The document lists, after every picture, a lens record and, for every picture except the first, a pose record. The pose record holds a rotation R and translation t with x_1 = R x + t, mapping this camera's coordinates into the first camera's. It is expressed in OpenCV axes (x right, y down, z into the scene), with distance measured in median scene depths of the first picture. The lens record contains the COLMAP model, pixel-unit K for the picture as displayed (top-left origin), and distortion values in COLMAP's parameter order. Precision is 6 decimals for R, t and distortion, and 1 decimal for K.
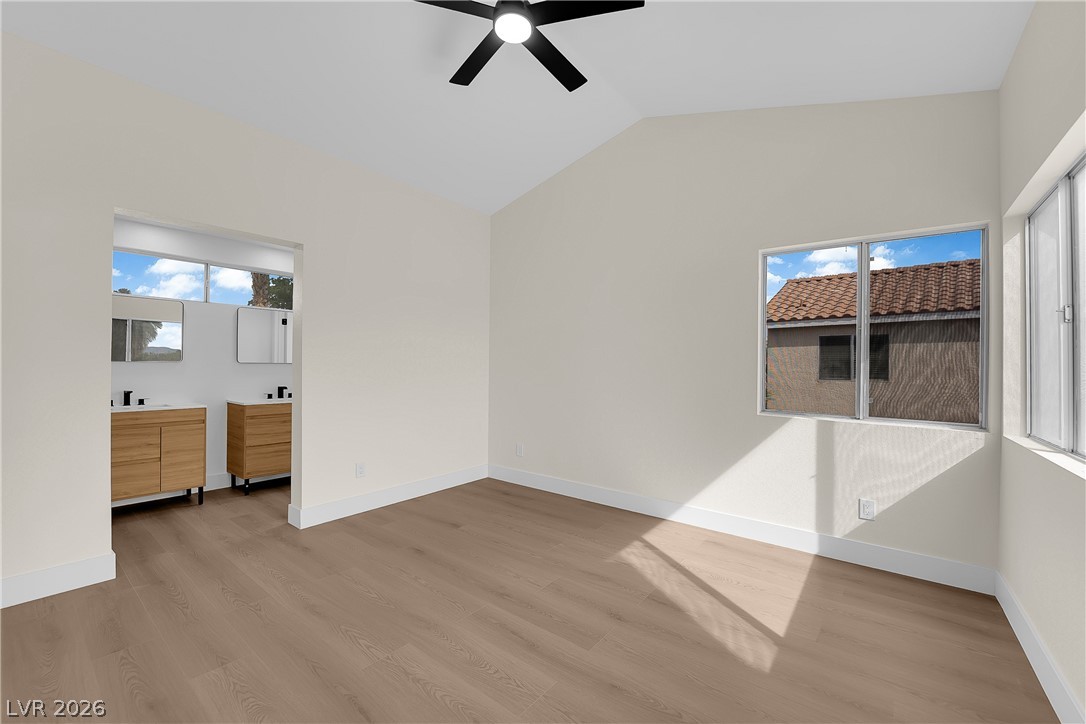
lens RADIAL K [[437.3, 0, 538.4], [0, 437.3, 363.4], [0, 0, 1]] dist [-0.003503, -0.008167]
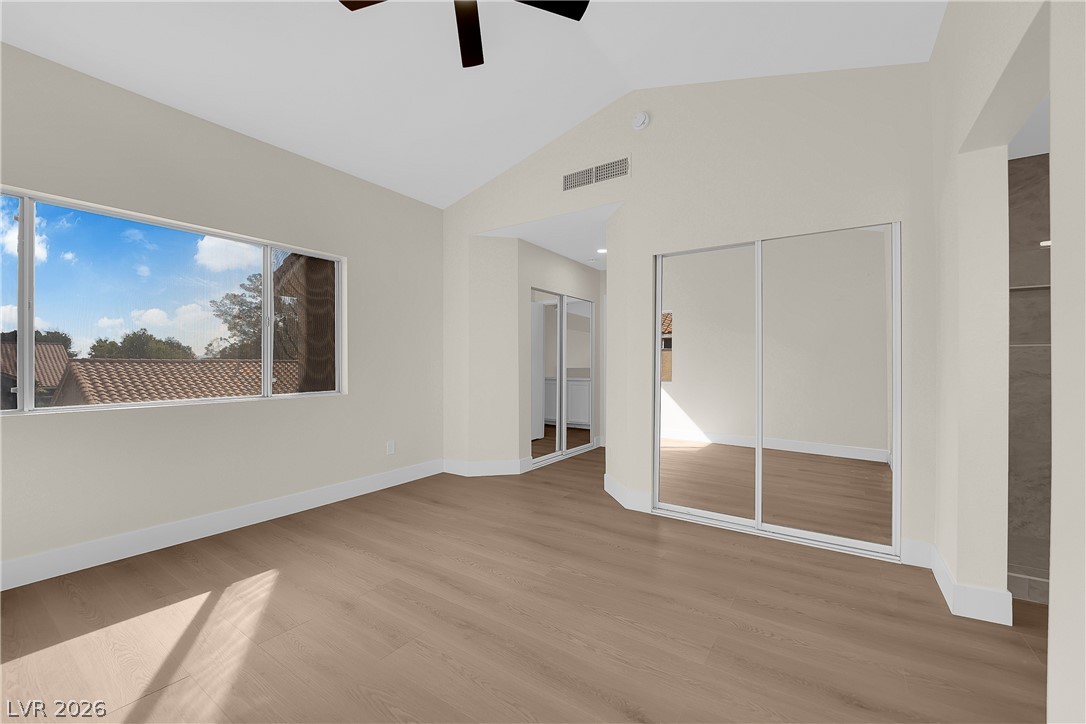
lens RADIAL K [[437.3, 0, 538.4], [0, 437.3, 363.4], [0, 0, 1]] dist [-0.003503, -0.008167]
pose [[-0.997113, -0.012931, -0.074826, -0.137338], [-0.012287, 0.999883, -0.009068, 0.043418], [0.074935, -0.008122, -0.997155, 1.702400]]
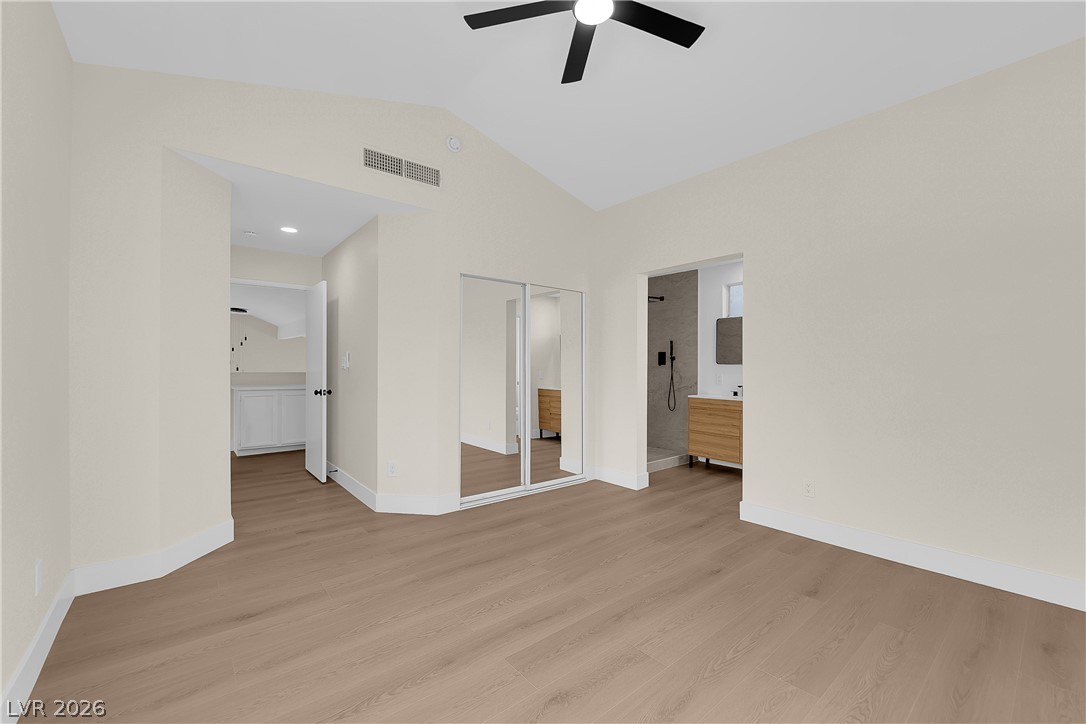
lens RADIAL K [[437.3, 0, 538.4], [0, 437.3, 363.4], [0, 0, 1]] dist [-0.003503, -0.008167]
pose [[-0.212098, -0.014451, -0.977141, 0.785790], [-0.001337, 0.999894, -0.014498, 0.018055], [0.977247, -0.001769, -0.212095, 0.960233]]
